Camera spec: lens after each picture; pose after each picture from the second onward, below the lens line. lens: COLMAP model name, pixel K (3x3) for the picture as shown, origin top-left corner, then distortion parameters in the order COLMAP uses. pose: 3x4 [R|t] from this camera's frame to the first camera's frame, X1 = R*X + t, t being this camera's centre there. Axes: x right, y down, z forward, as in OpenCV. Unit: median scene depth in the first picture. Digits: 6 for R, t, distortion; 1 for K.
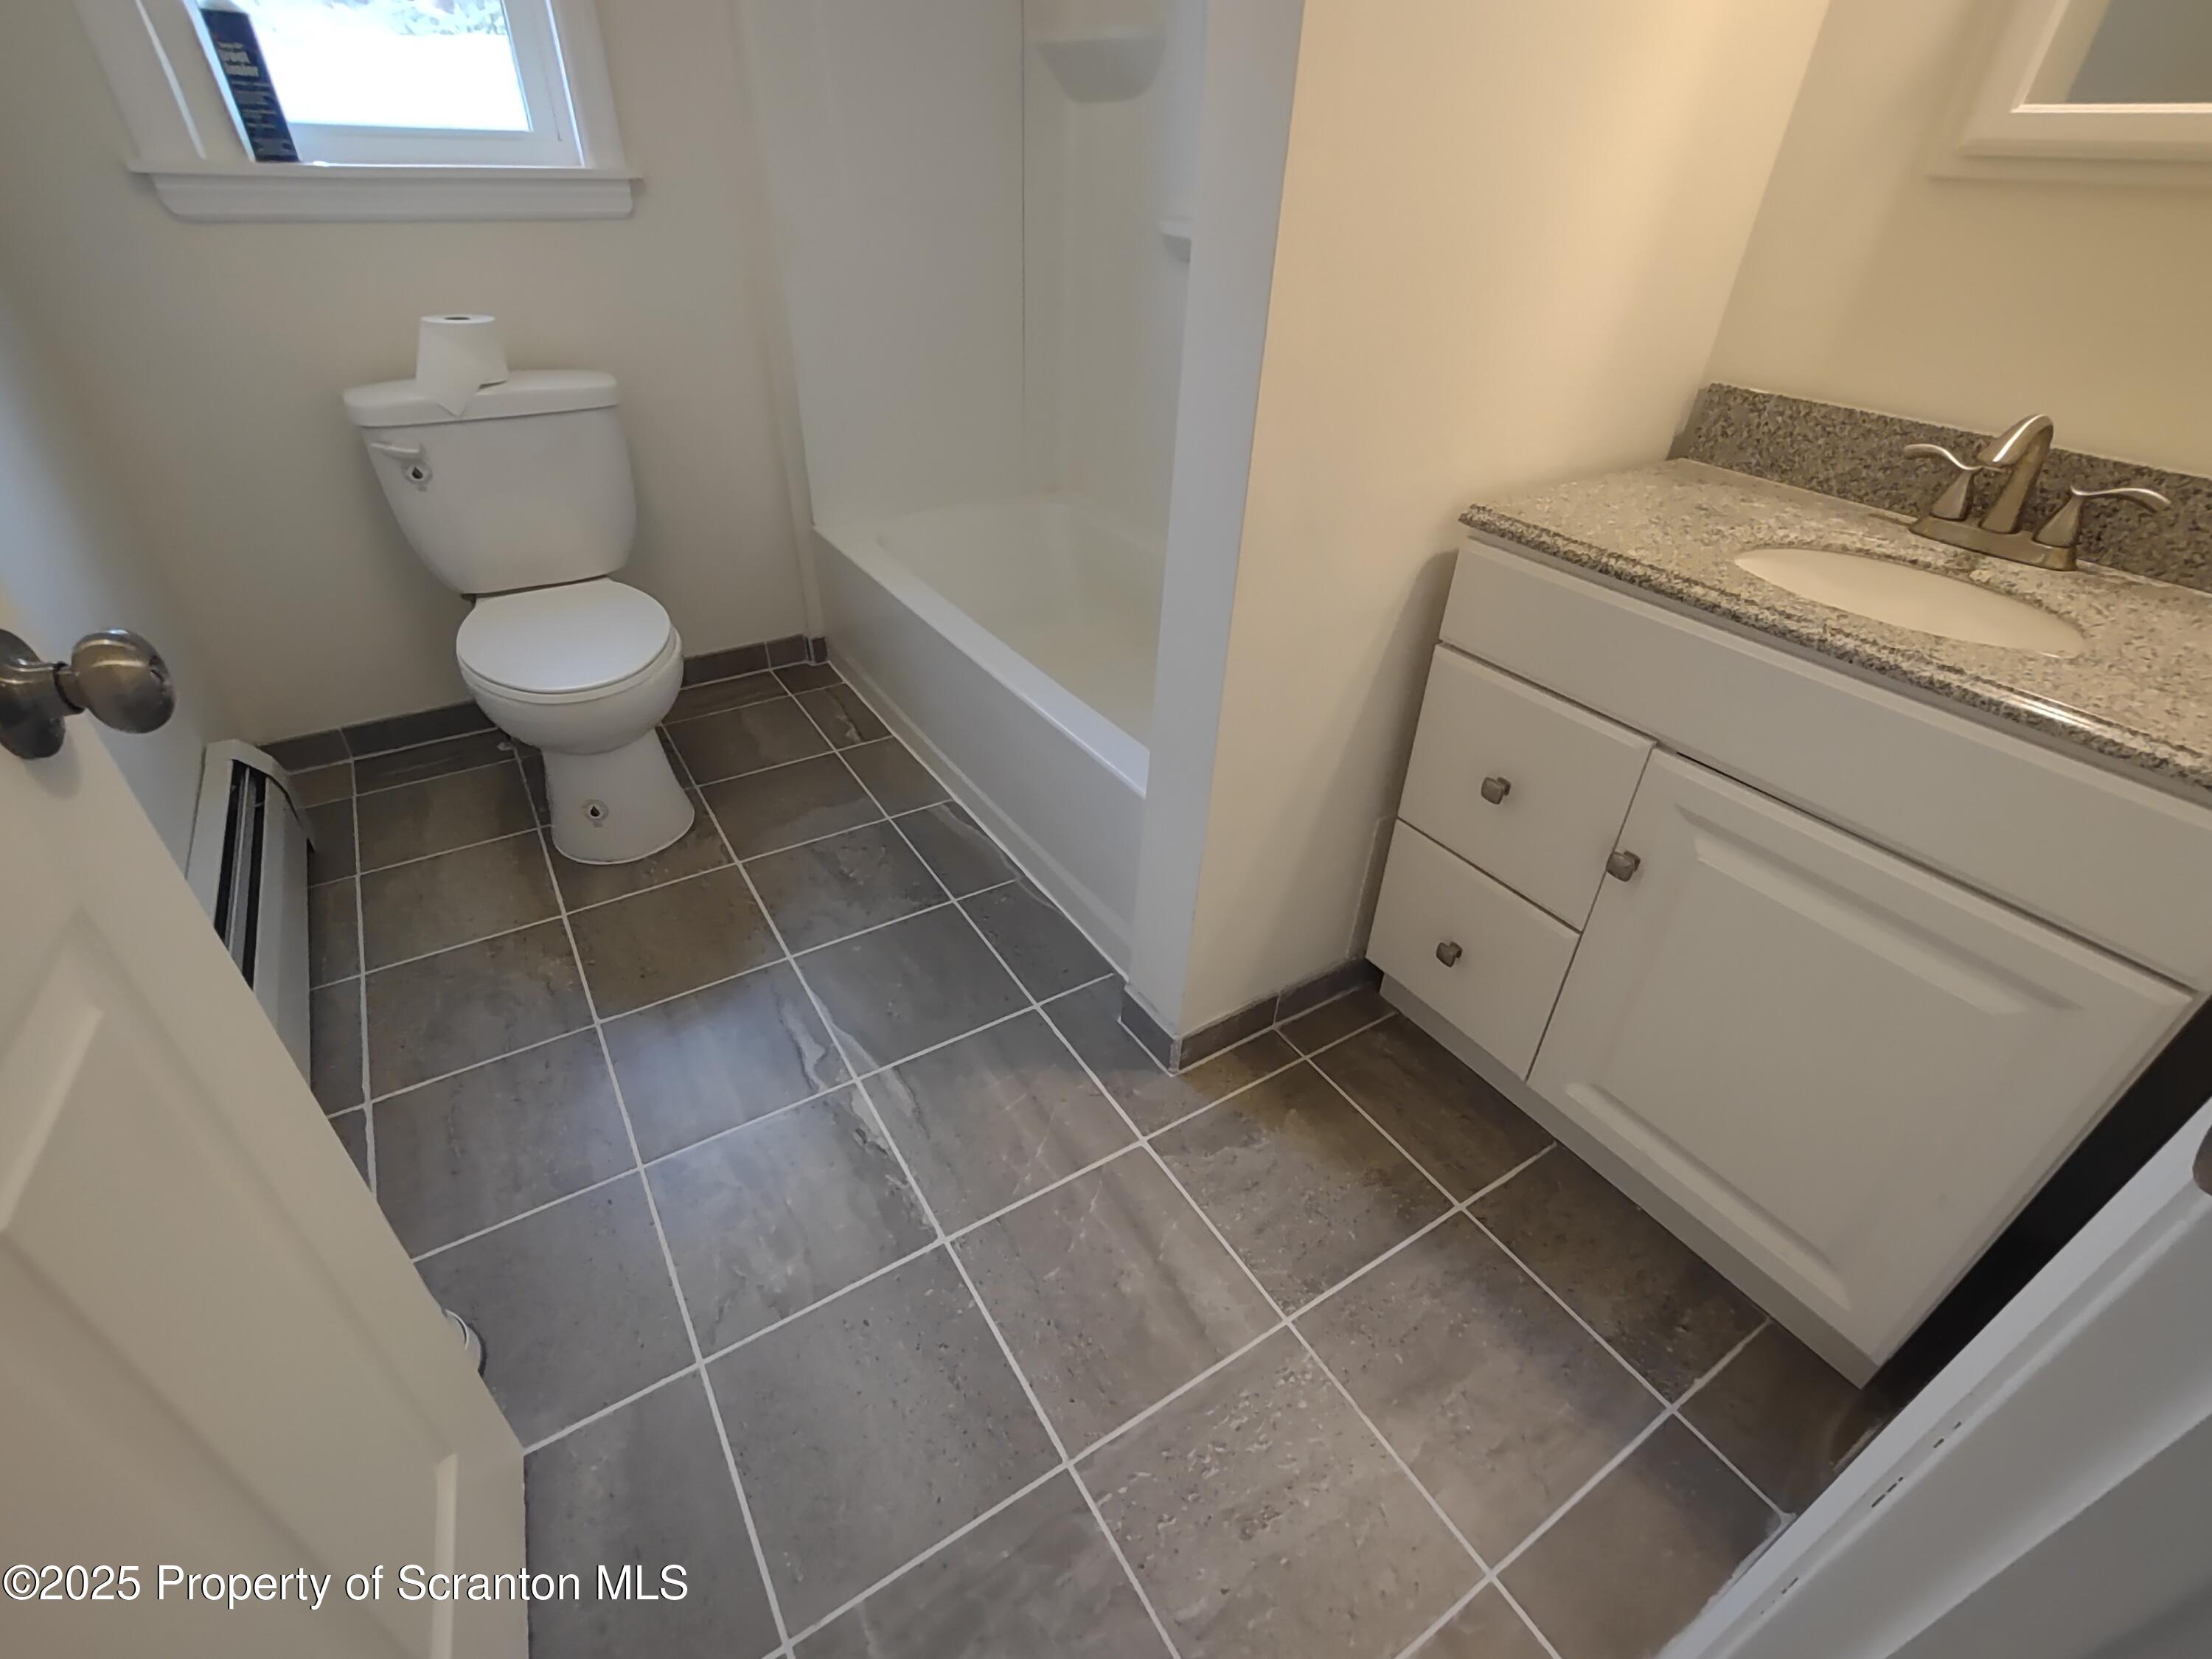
lens RADIAL K [[1014.5, 0, 1089.9], [0, 1014.5, 823.1], [0, 0, 1]] dist [-0.001309, 0.000188]
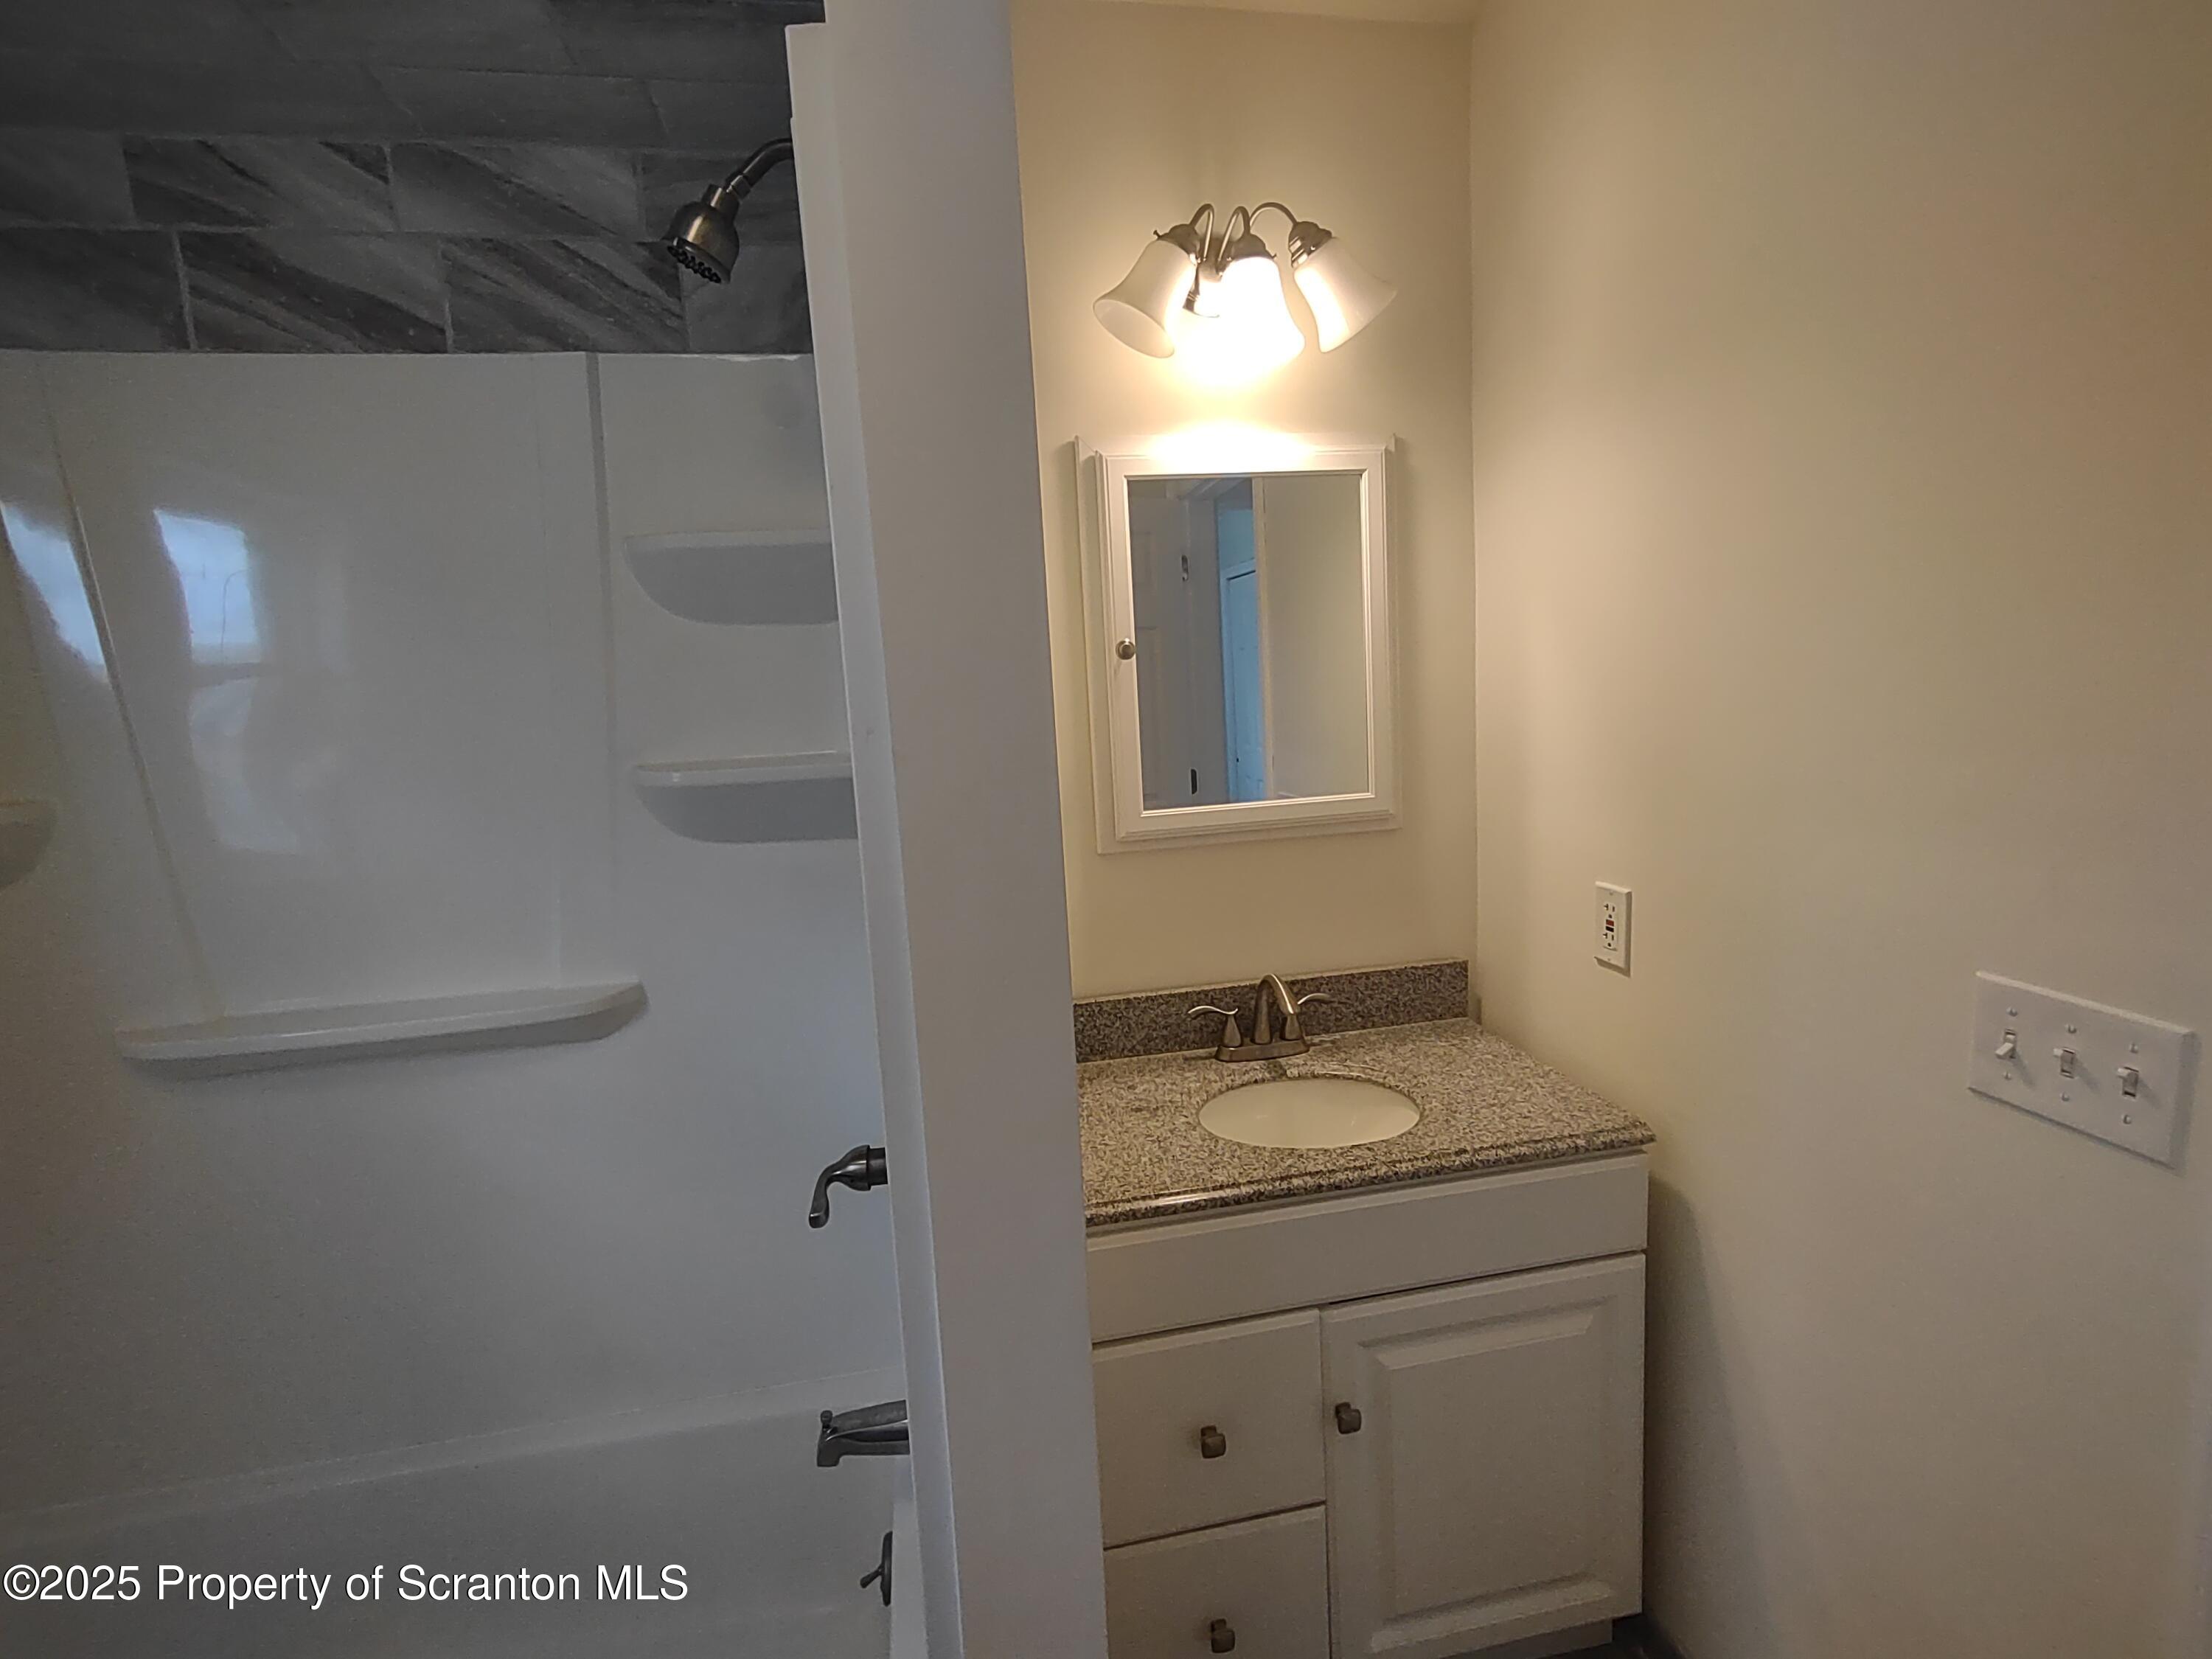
lens RADIAL K [[997.2, 0, 1094.5], [0, 997.2, 818.8], [0, 0, 1]] dist [0.001266, 0.000157]
pose [[0.382096, -0.166890, 0.908928, -0.430660], [0.573648, 0.813953, -0.091700, -0.517589], [-0.724521, 0.556443, 0.406744, 0.374331]]
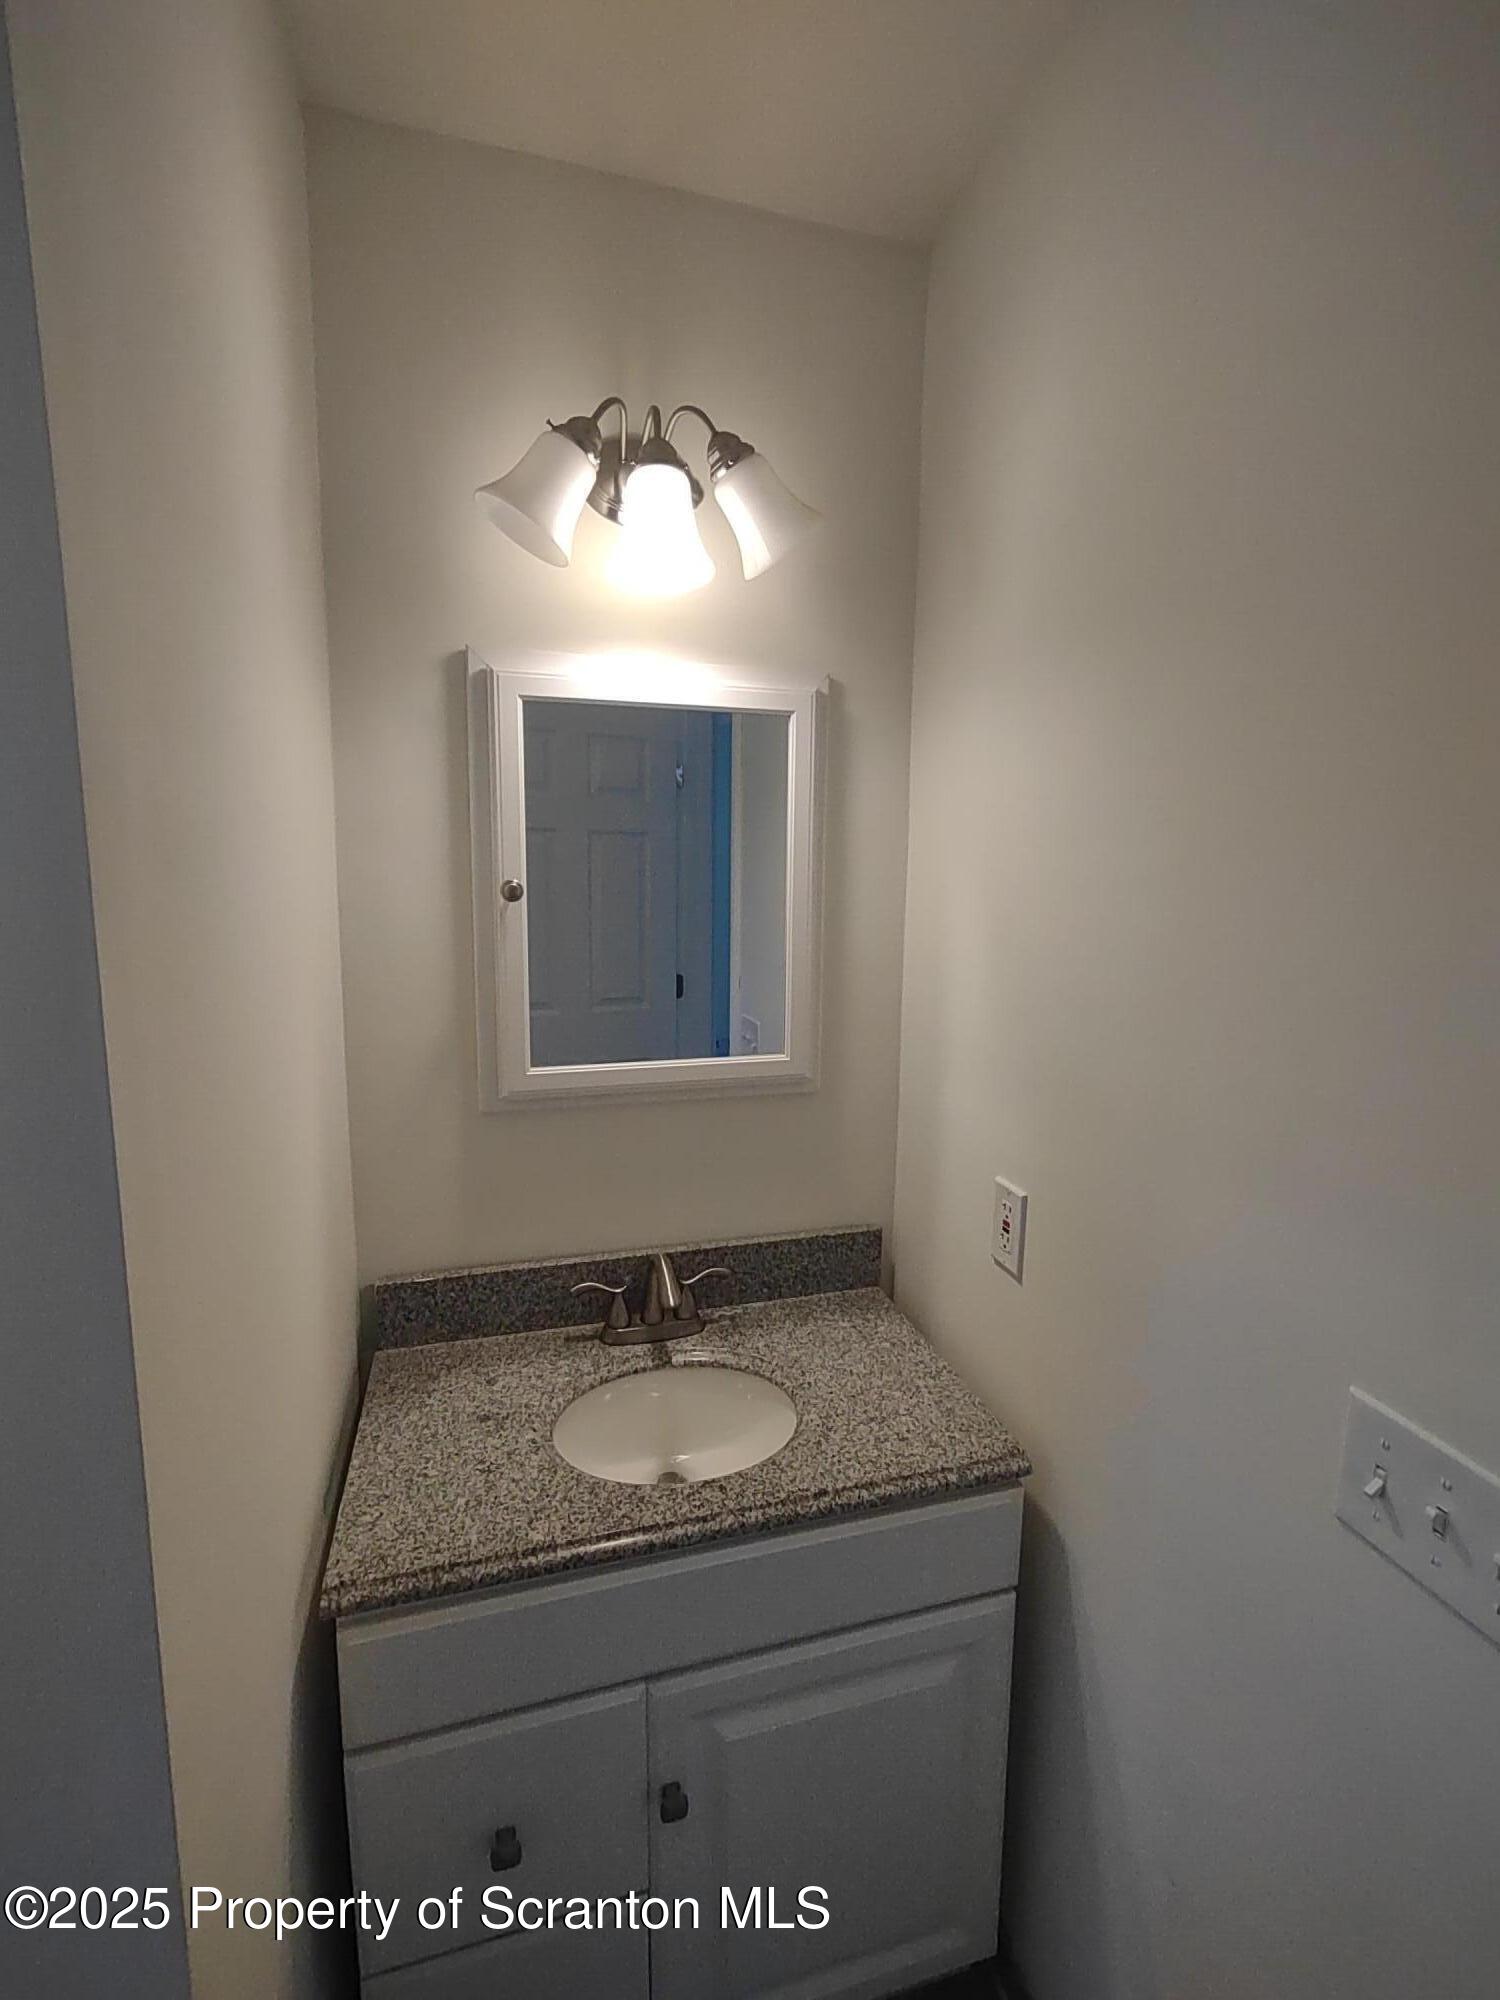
lens RADIAL K [[901.6, 0, 757.8], [0, 901.6, 990.3], [0, 0, 1]] dist [0.001266, 0.000157]
pose [[0.280918, -0.157728, 0.946682, -0.133543], [0.535398, 0.844404, -0.018186, -0.523159], [-0.796514, 0.511960, 0.321656, 0.249504]]
